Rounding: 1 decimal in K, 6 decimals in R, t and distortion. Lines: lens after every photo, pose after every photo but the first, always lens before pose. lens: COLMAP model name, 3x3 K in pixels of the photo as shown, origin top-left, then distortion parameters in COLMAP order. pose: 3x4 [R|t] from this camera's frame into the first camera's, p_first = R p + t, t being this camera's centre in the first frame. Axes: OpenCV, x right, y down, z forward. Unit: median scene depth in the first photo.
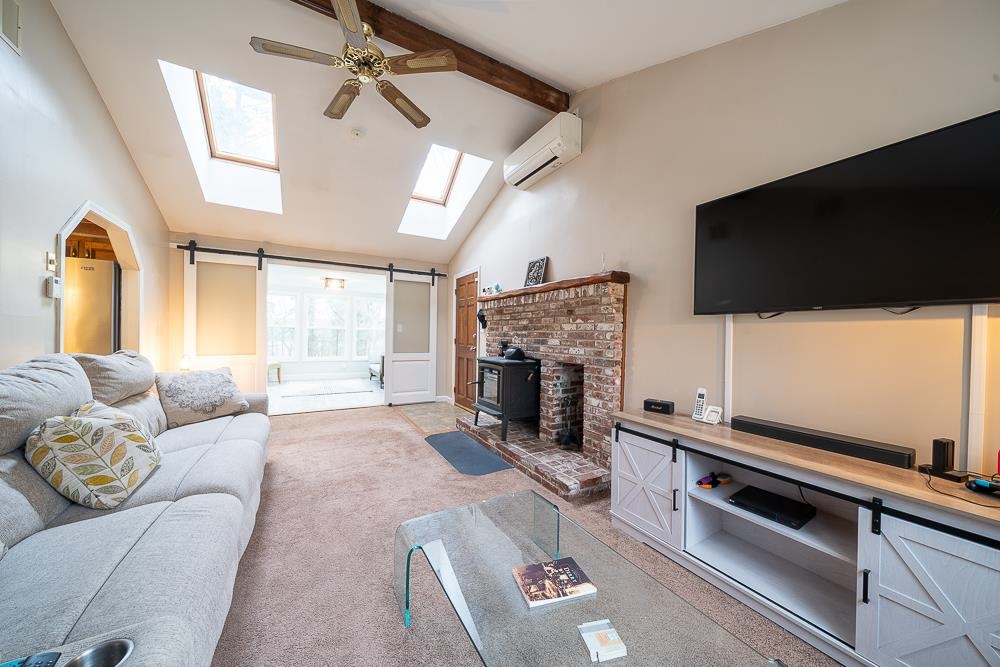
lens RADIAL K [[339.2, 0, 496.8], [0, 339.2, 335.3], [0, 0, 1]] dist [-0.001403, 0.000020]
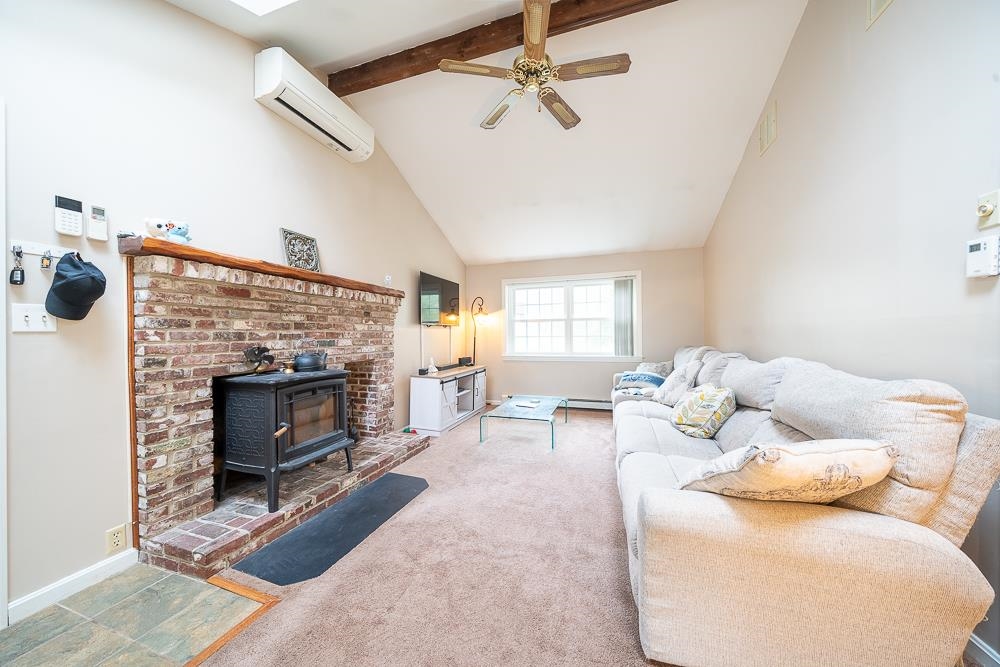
lens RADIAL K [[339.2, 0, 498.8], [0, 339.2, 333.8], [0, 0, 1]] dist [-0.001403, 0.000020]
pose [[-0.670301, -0.010740, 0.742011, -0.842729], [-0.005111, 0.999938, 0.009856, -0.016477], [-0.742072, 0.002814, -0.670315, 1.359493]]
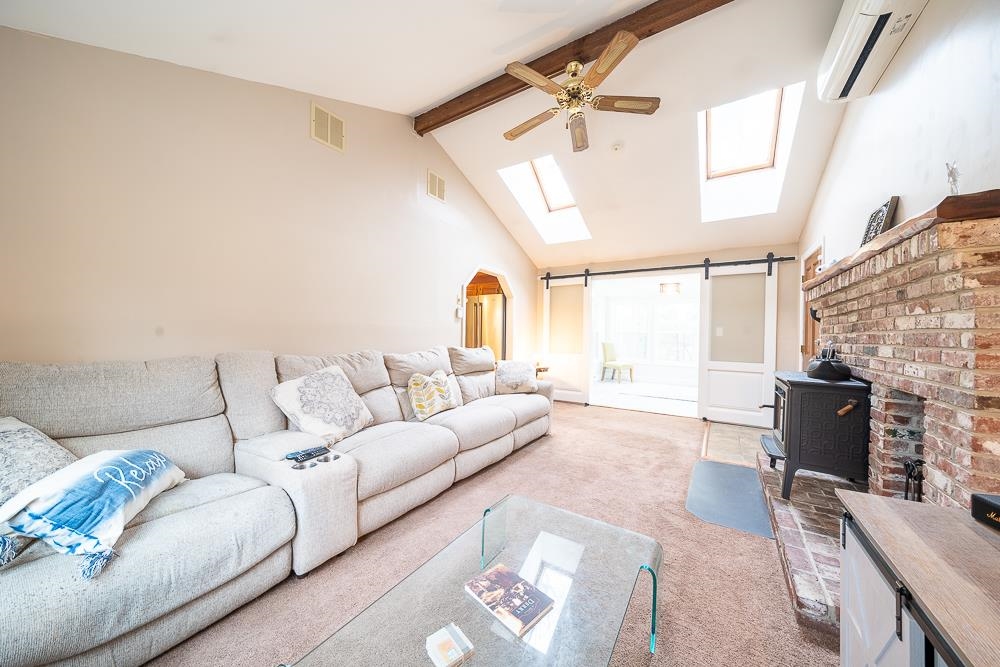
lens RADIAL K [[339.2, 0, 498.0], [0, 339.2, 334.8], [0, 0, 1]] dist [-0.001403, 0.000020]
pose [[0.459117, -0.005522, -0.888359, 0.377563], [-0.012333, 0.999845, -0.012589, 0.007143], [0.888290, 0.016736, 0.458977, 0.205458]]
